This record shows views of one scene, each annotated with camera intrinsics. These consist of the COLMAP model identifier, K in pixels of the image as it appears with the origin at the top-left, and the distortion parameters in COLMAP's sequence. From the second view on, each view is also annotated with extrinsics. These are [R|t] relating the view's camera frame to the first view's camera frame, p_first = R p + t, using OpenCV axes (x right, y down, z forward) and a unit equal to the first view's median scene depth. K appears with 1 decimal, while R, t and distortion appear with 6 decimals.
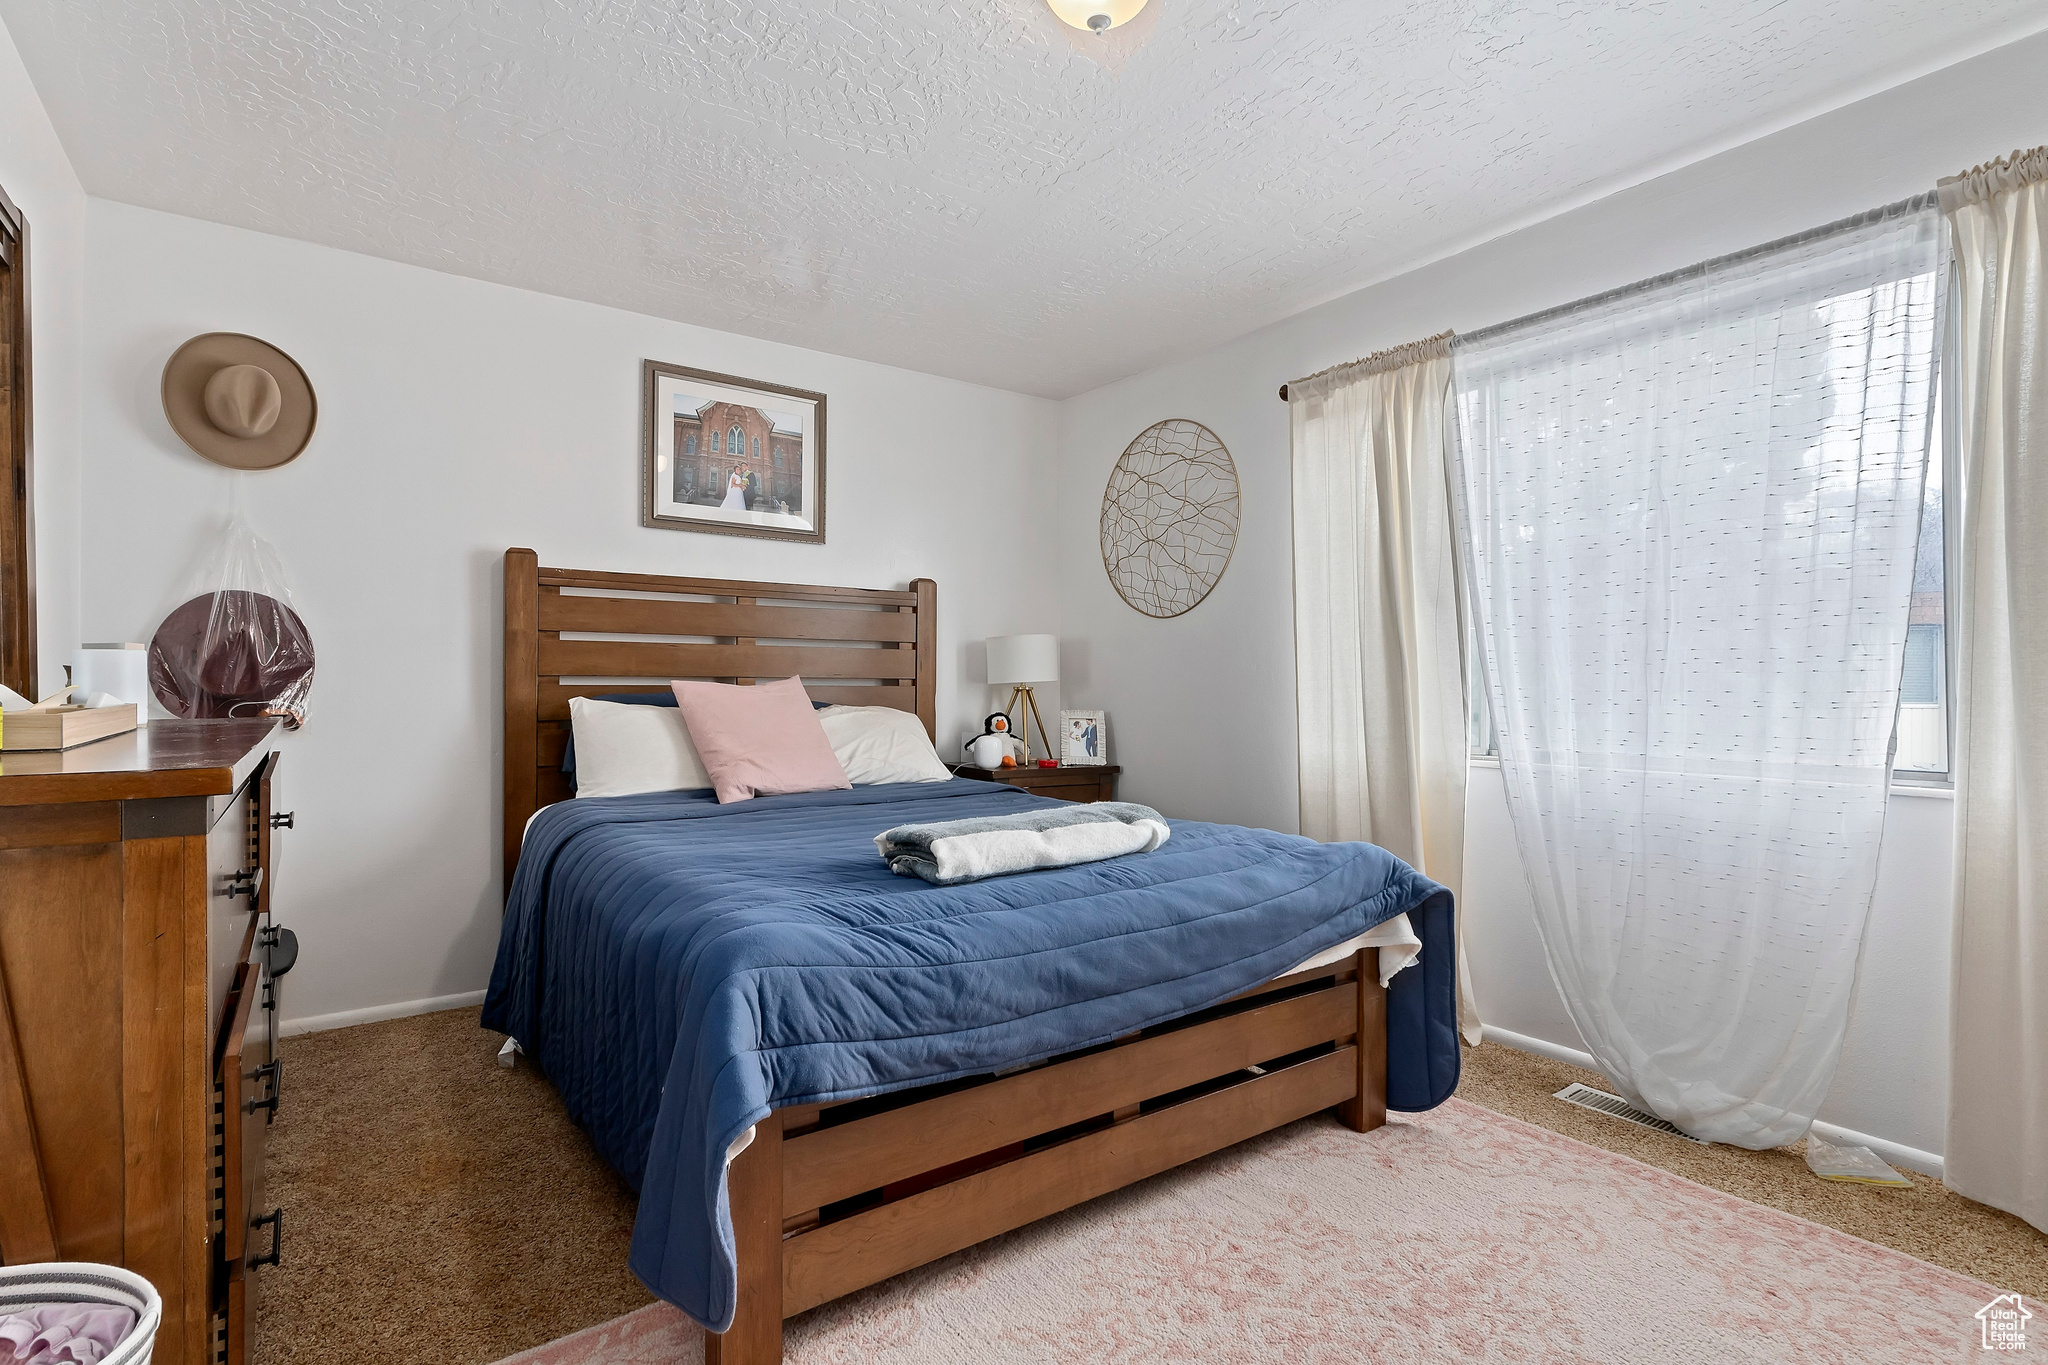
lens RADIAL K [[994.5, 0, 1034.6], [0, 994.5, 675.3], [0, 0, 1]] dist [0.006619, -0.002257]
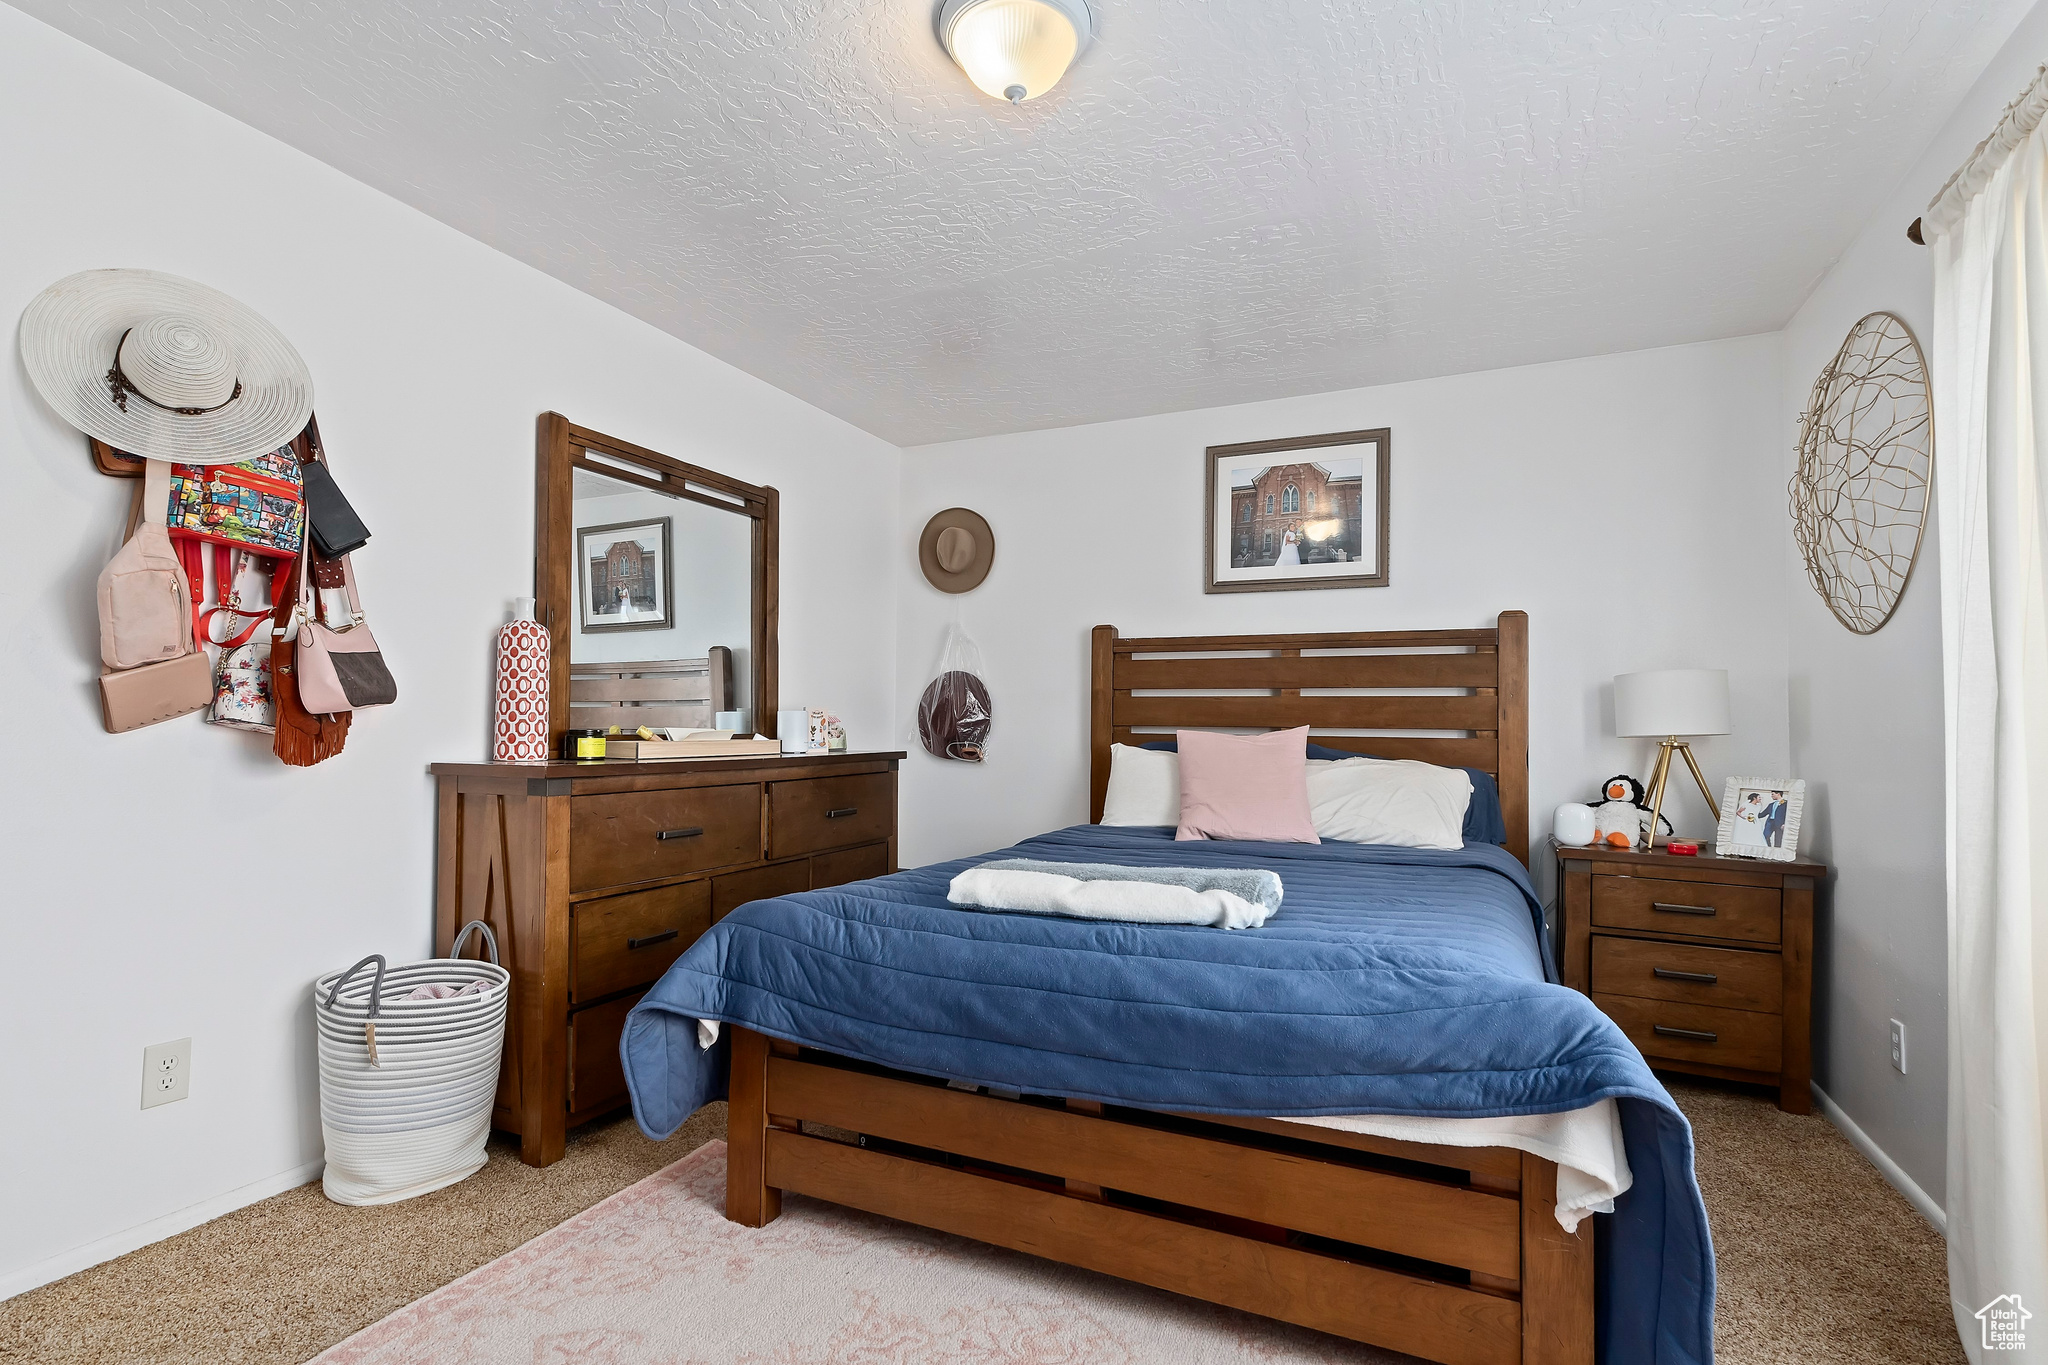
lens RADIAL K [[994.5, 0, 1028.8], [0, 994.5, 703.8], [0, 0, 1]] dist [0.006619, -0.002257]
pose [[0.485679, -0.019560, -0.873918, 0.552961], [-0.004247, 0.999685, -0.024735, 0.004760], [0.874127, 0.015725, 0.485443, 0.308378]]
